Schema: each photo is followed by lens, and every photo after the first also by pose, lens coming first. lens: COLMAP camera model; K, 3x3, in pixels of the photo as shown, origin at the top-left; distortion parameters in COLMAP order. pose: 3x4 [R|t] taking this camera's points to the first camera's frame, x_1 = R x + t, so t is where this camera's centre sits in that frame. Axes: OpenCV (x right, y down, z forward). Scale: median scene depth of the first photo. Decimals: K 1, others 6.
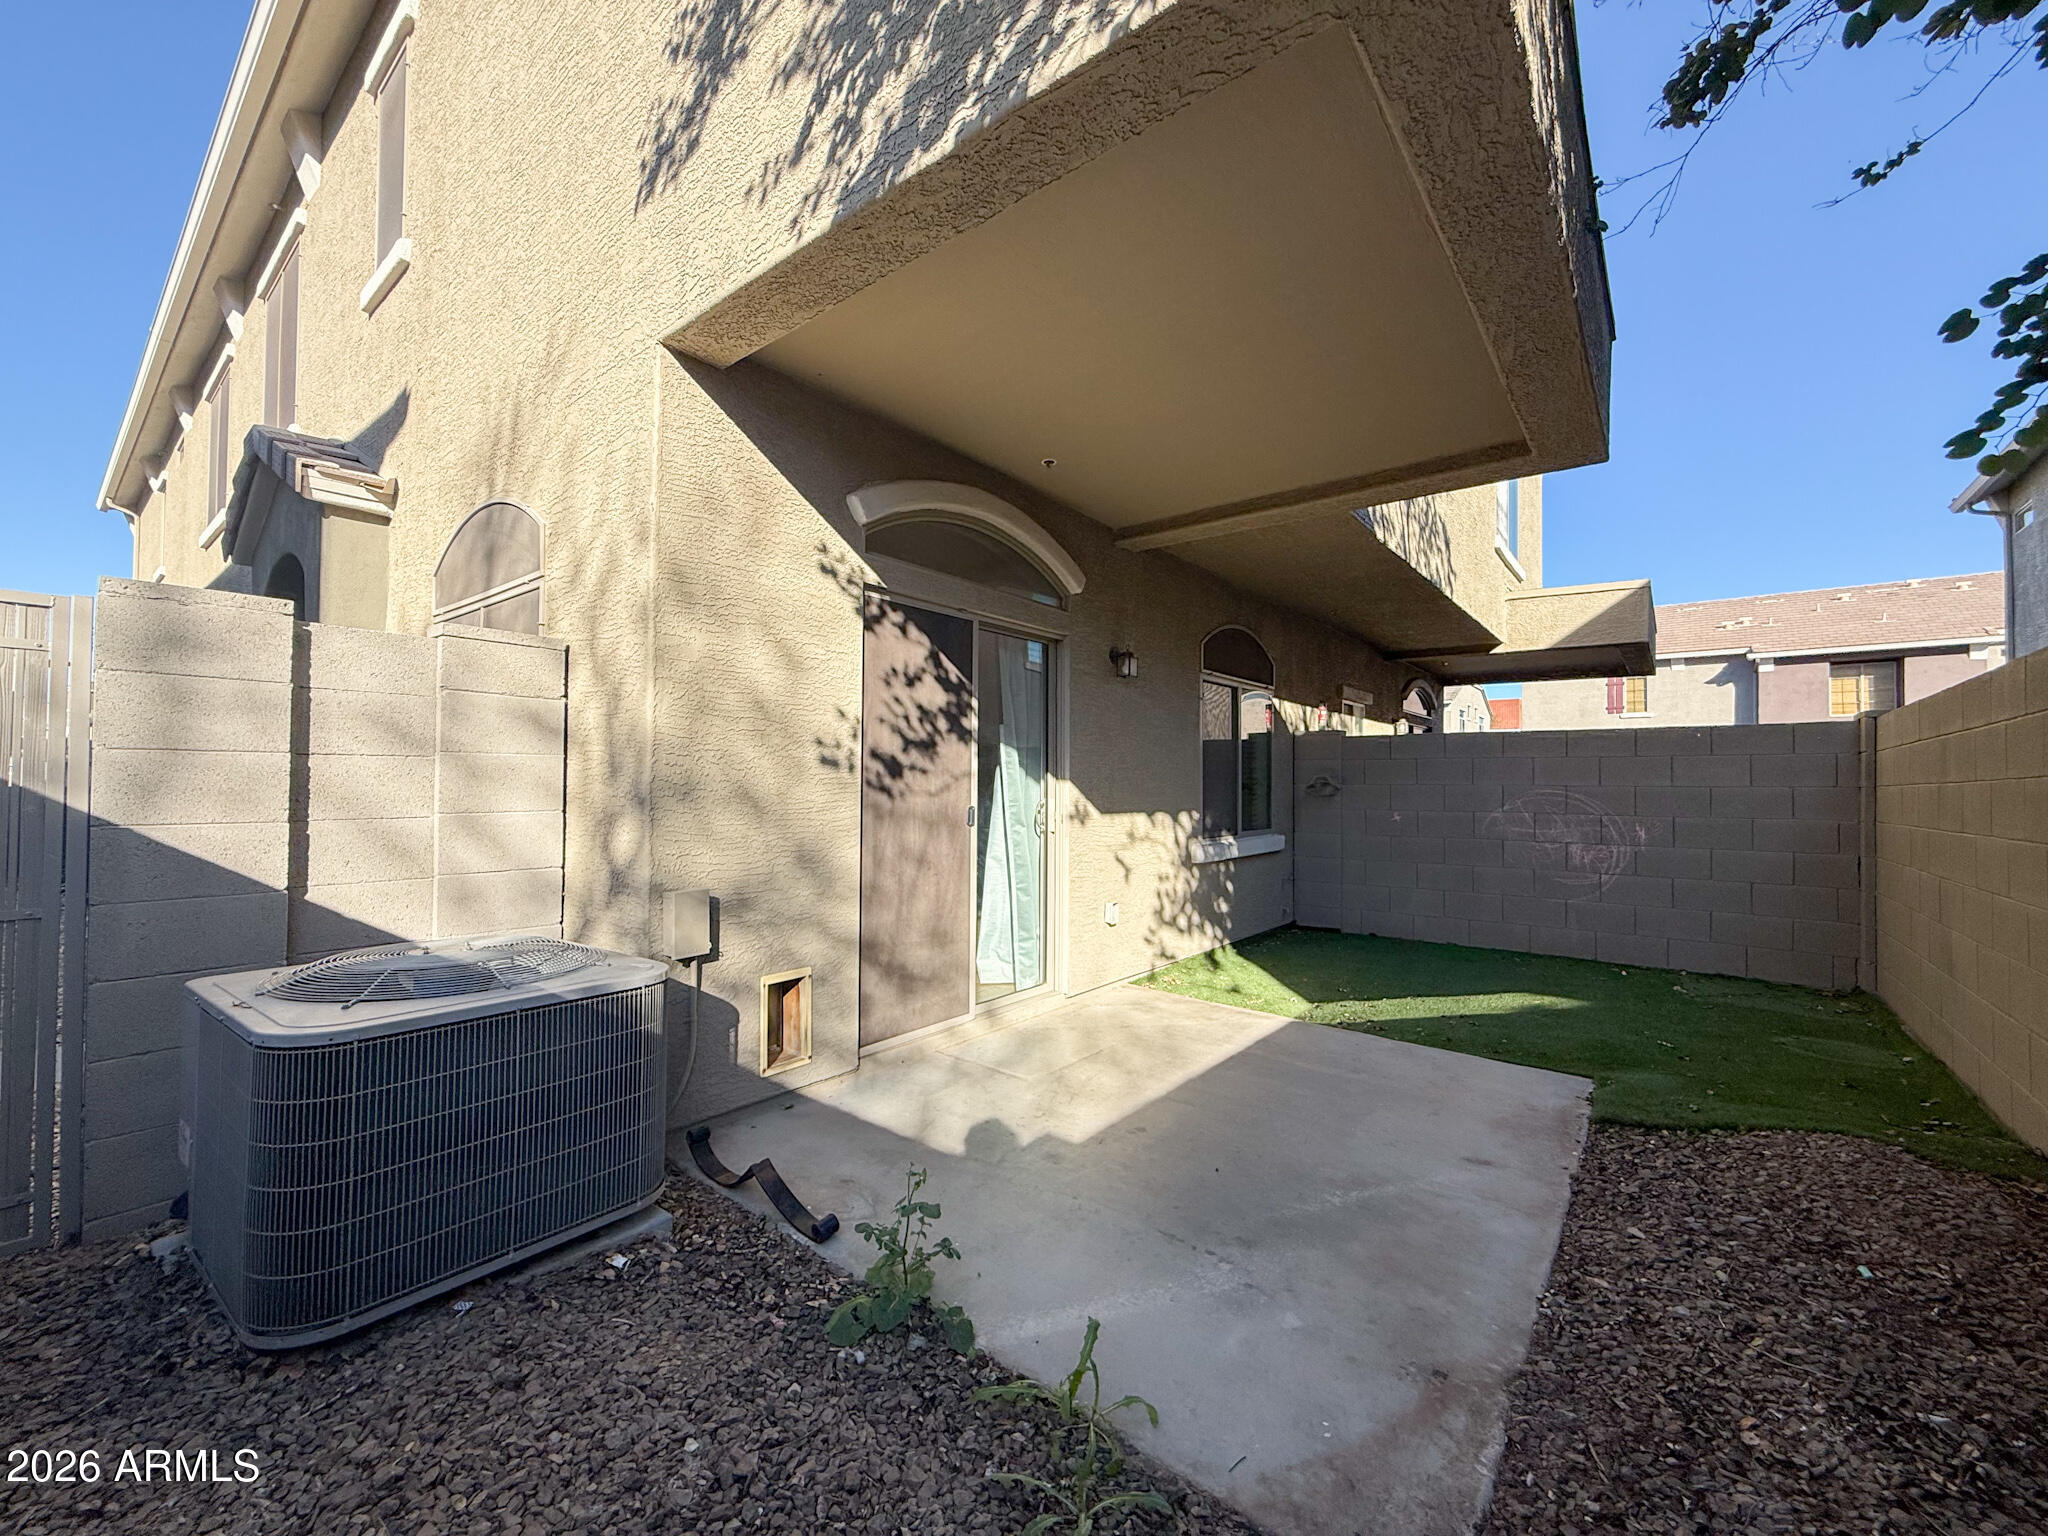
lens RADIAL K [[814.5, 0, 1012.9], [0, 814.5, 787.8], [0, 0, 1]] dist [-0.000459, 0.000034]
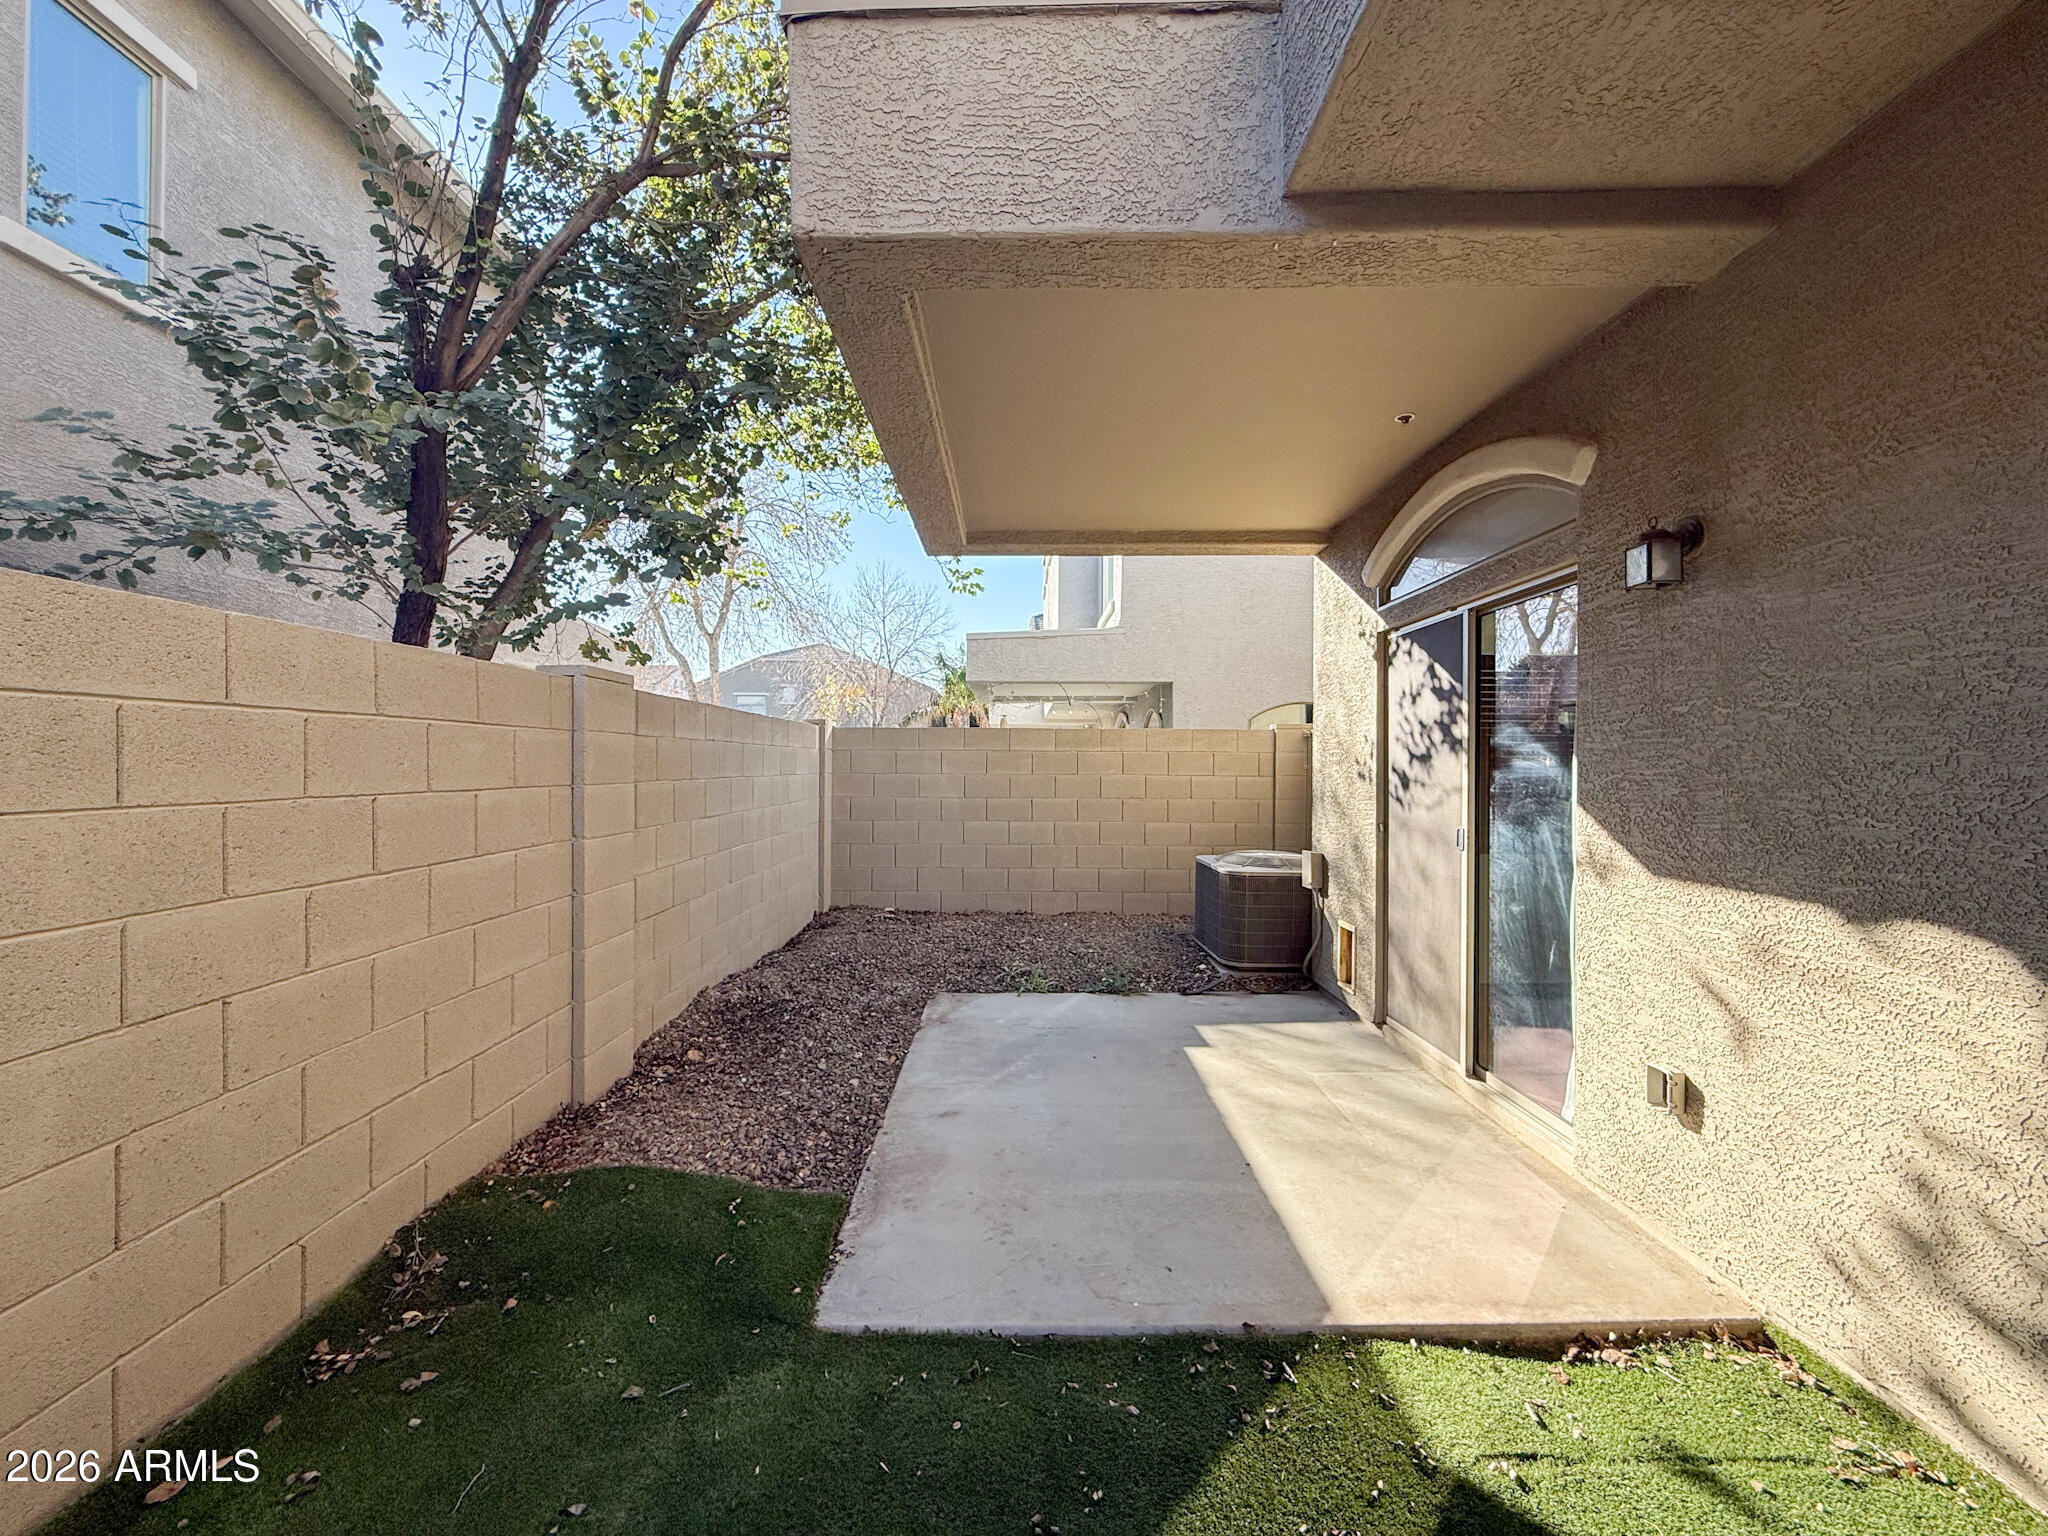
lens RADIAL K [[807.4, 0, 1016.8], [0, 807.4, 767.8], [0, 0, 1]] dist [-0.001493, -0.000074]
pose [[-0.768508, -0.007856, -0.639792, 0.909869], [-0.012532, 0.999918, 0.002775, -0.037104], [0.639718, 0.010150, -0.768543, 1.424415]]
